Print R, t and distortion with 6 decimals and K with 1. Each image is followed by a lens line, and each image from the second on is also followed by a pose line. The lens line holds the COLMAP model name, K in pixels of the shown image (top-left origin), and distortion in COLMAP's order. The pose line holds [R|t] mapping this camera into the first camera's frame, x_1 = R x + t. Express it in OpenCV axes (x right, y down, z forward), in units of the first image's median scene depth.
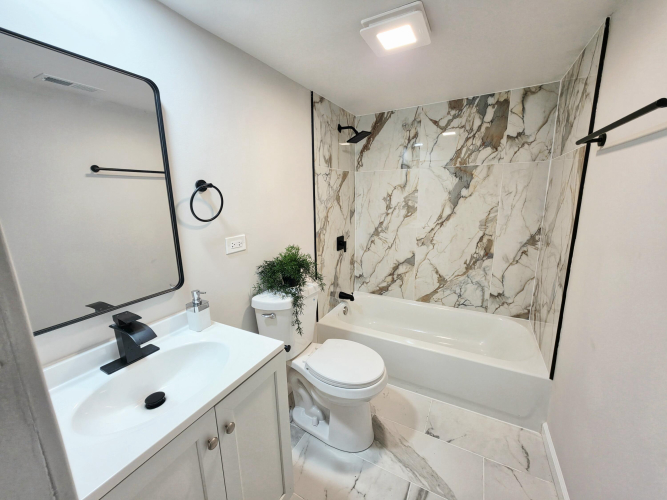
lens RADIAL K [[269.6, 0, 333.5], [0, 269.6, 250.0], [0, 0, 1]] dist [-0.003044, -0.000138]
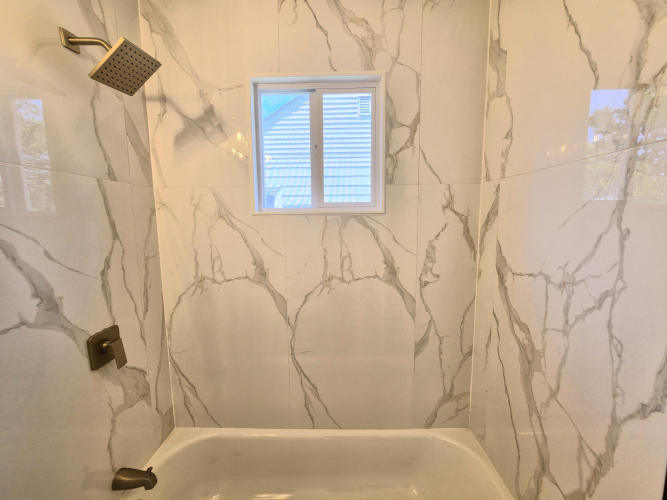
lens RADIAL K [[269.6, 0, 333.5], [0, 269.6, 250.0], [0, 0, 1]] dist [-0.003044, -0.000138]
pose [[0.888338, -0.053900, 0.456015, 0.155693], [0.088882, 0.994489, -0.055600, -0.119452], [-0.450505, 0.089923, 0.888233, 0.532946]]
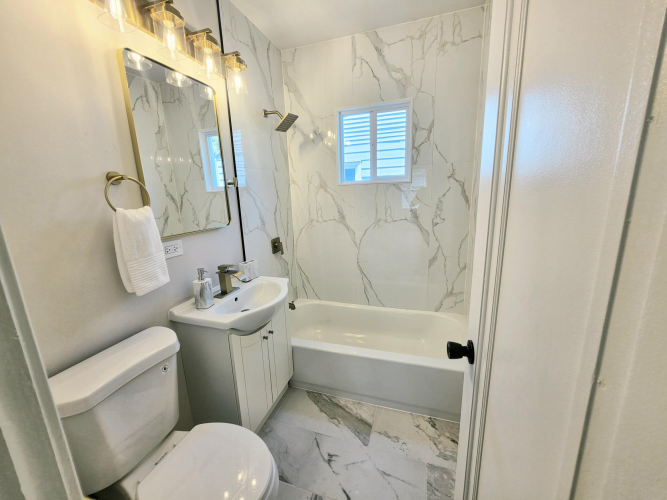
lens RADIAL K [[269.6, 0, 333.5], [0, 269.6, 250.0], [0, 0, 1]] dist [-0.003044, -0.000138]
pose [[0.983170, -0.063842, 0.171173, 0.060977], [0.060885, 0.997892, 0.022476, -0.019413], [-0.172247, -0.011676, 0.984985, 0.098061]]
